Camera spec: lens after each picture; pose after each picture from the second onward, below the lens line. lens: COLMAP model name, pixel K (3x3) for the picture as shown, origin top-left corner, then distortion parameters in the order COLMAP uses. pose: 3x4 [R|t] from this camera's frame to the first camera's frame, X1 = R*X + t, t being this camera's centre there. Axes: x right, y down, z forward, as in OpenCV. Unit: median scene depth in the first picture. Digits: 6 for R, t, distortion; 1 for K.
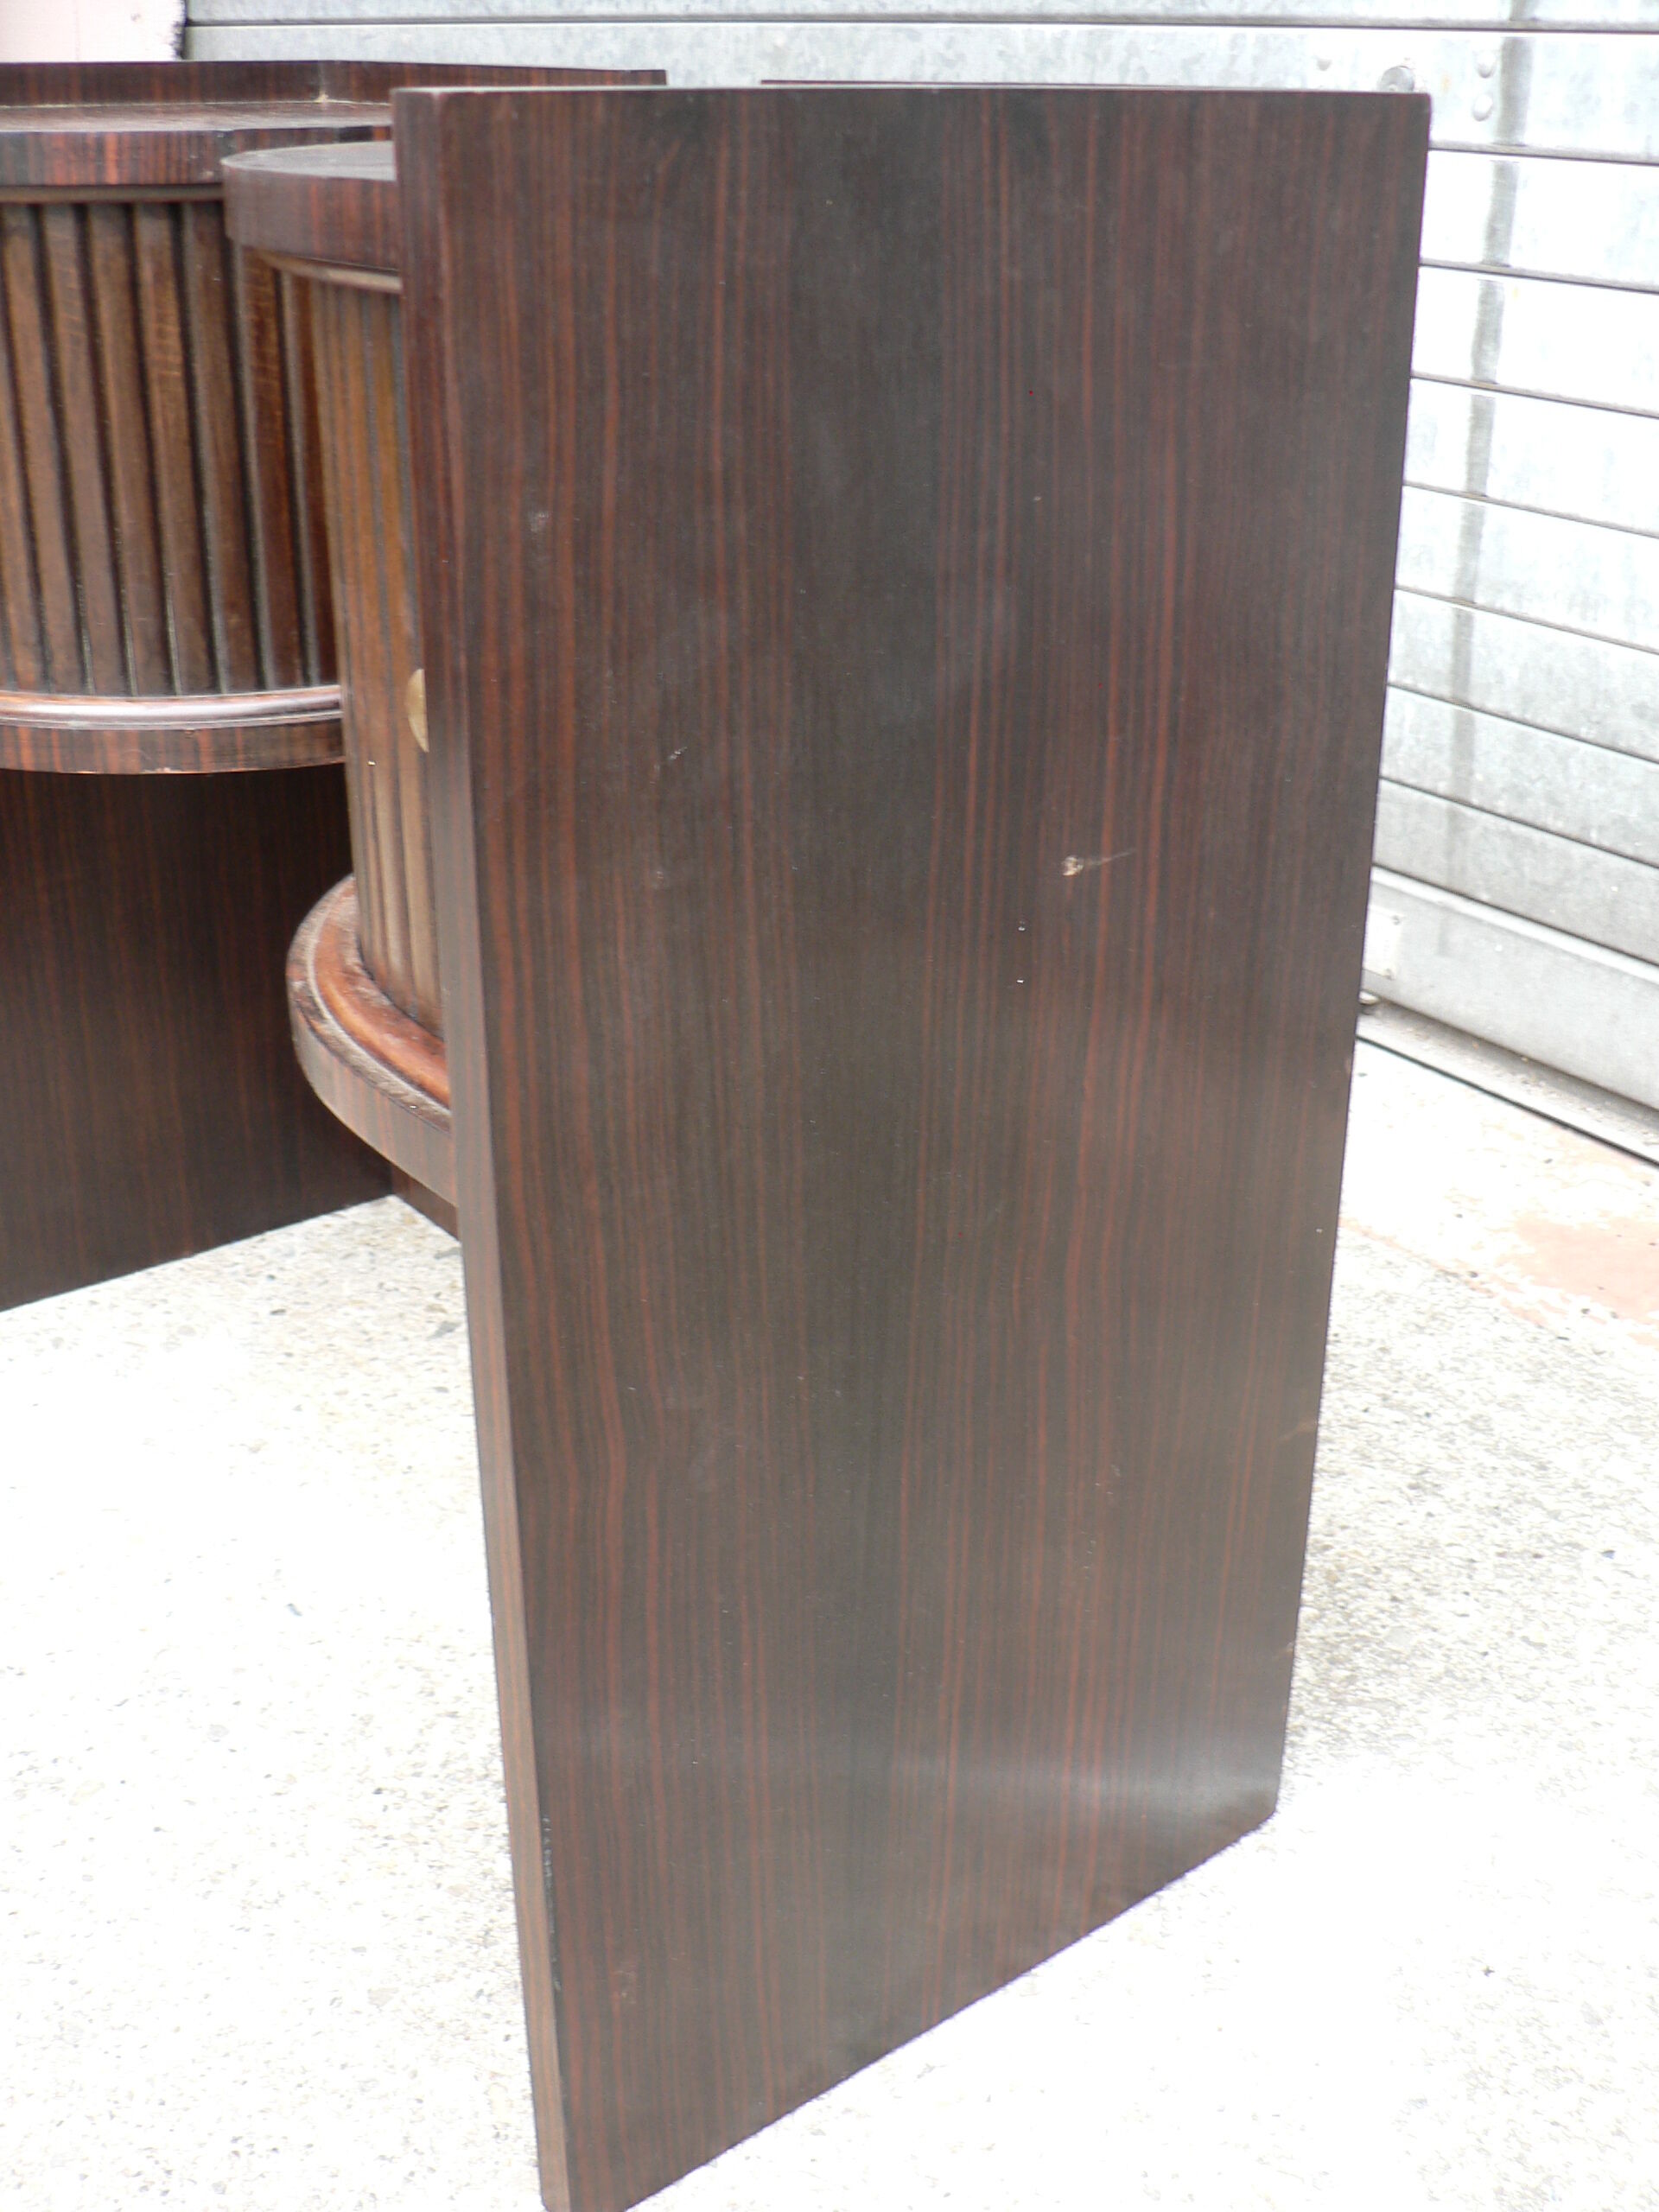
lens RADIAL K [[2432.3, 0, 829.5], [0, 2432.3, 1106.0], [0, 0, 1]] dist [-0.192724, 0.219291]
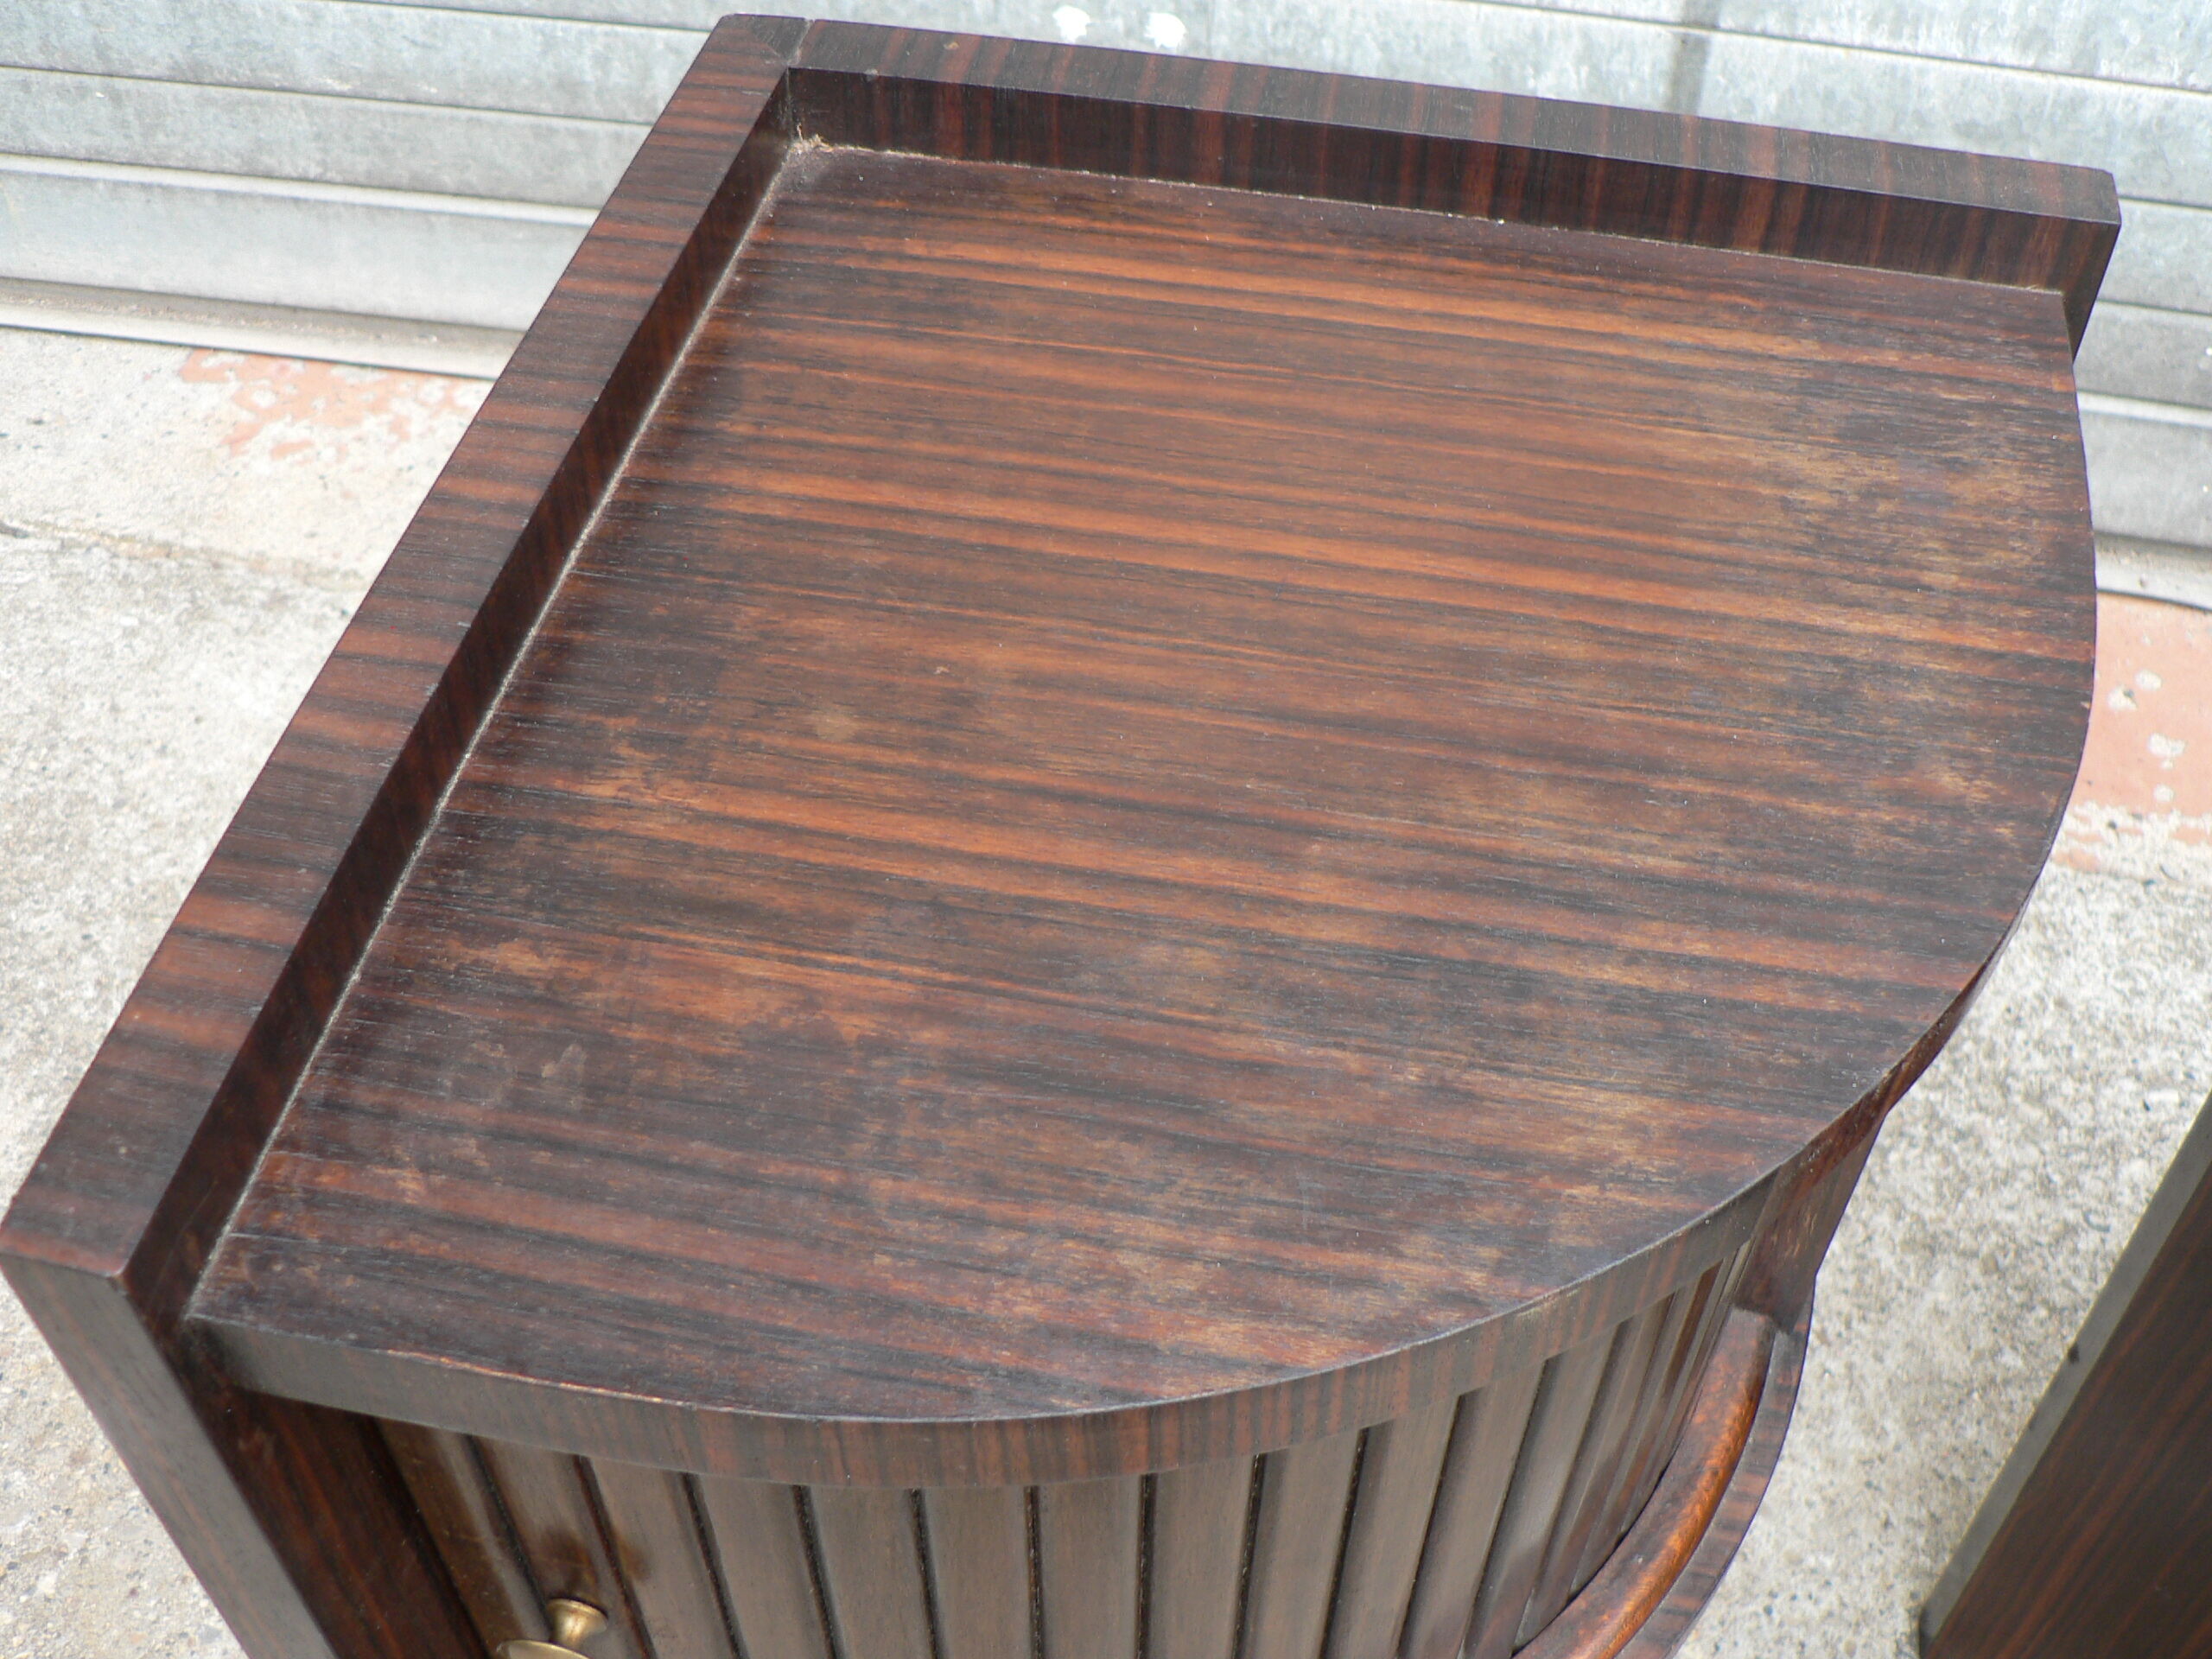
lens RADIAL K [[2422.0, 0, 1084.5], [0, 2422.0, 778.1], [0, 0, 1]] dist [-0.201013, 0.234358]
pose [[0.750124, -0.486204, 0.448240, -0.348169], [0.280554, 0.847775, 0.450075, -0.410526], [-0.598835, -0.211857, 0.772343, 0.487305]]
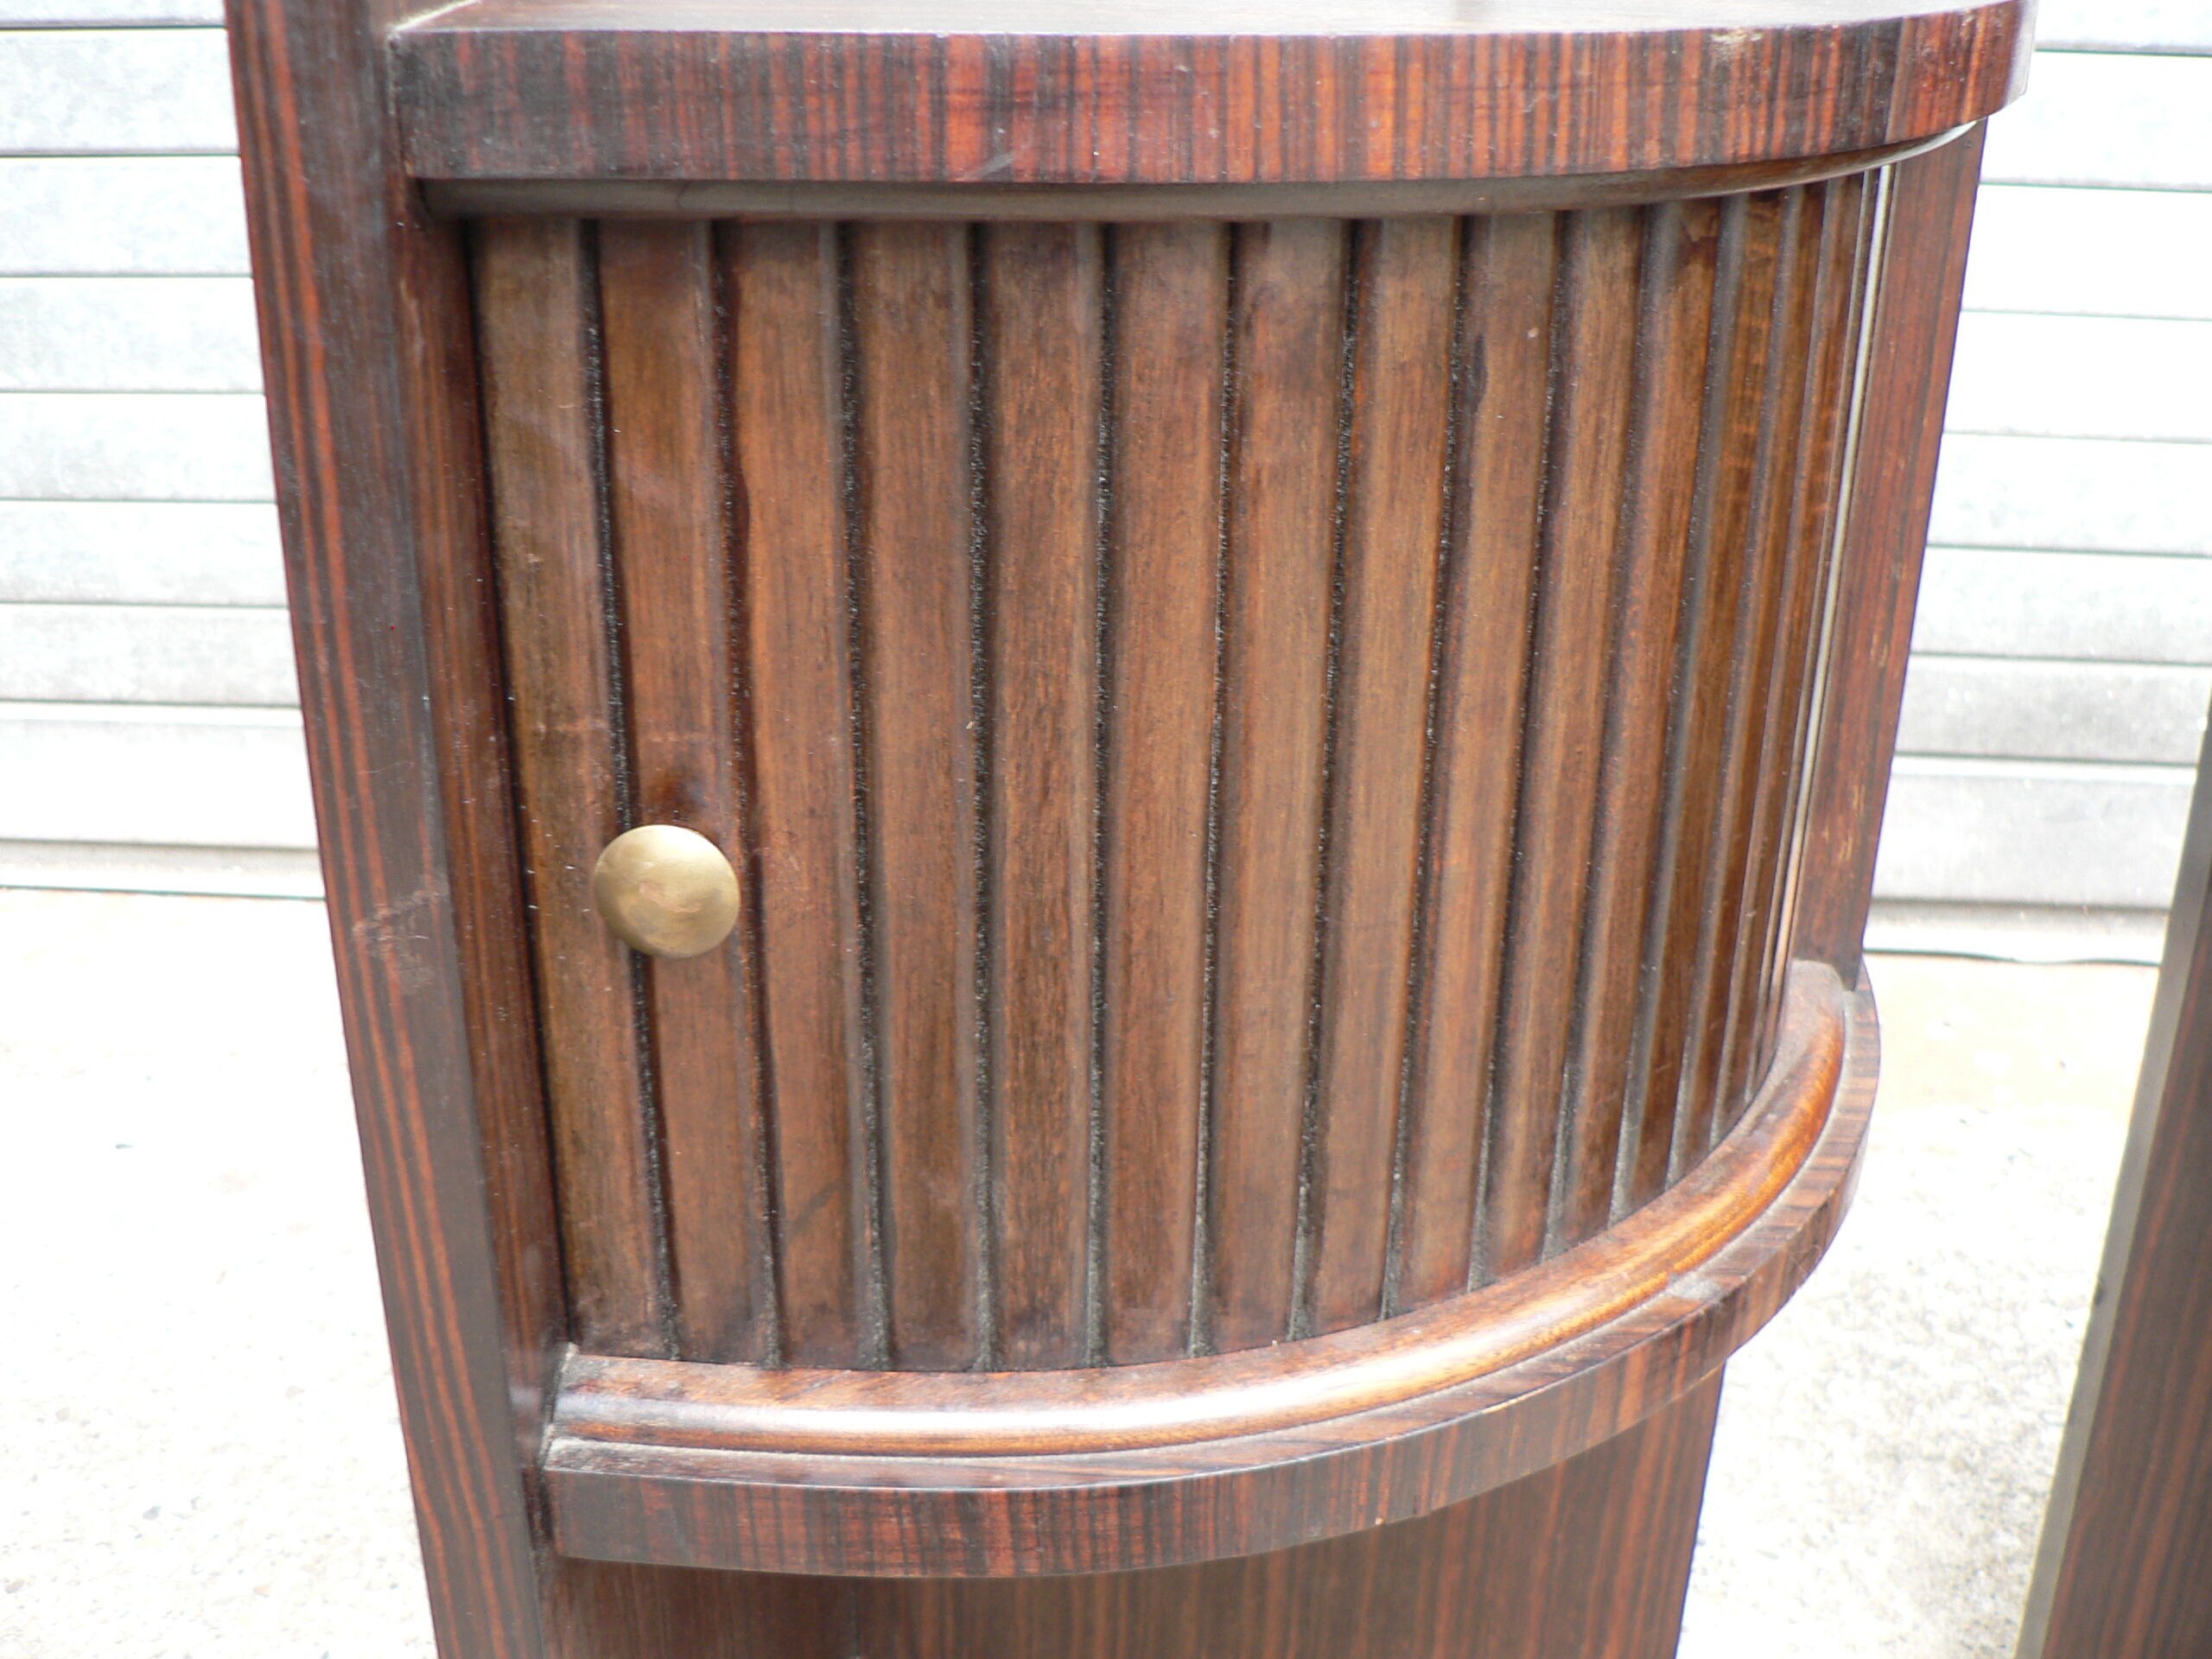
lens RADIAL K [[2422.0, 0, 1084.5], [0, 2422.0, 778.1], [0, 0, 1]] dist [-0.201013, 0.234358]
pose [[0.649107, -0.299623, 0.699204, -0.468355], [0.308505, 0.943867, 0.118066, -0.234297], [-0.695331, 0.139070, 0.705106, 0.513710]]
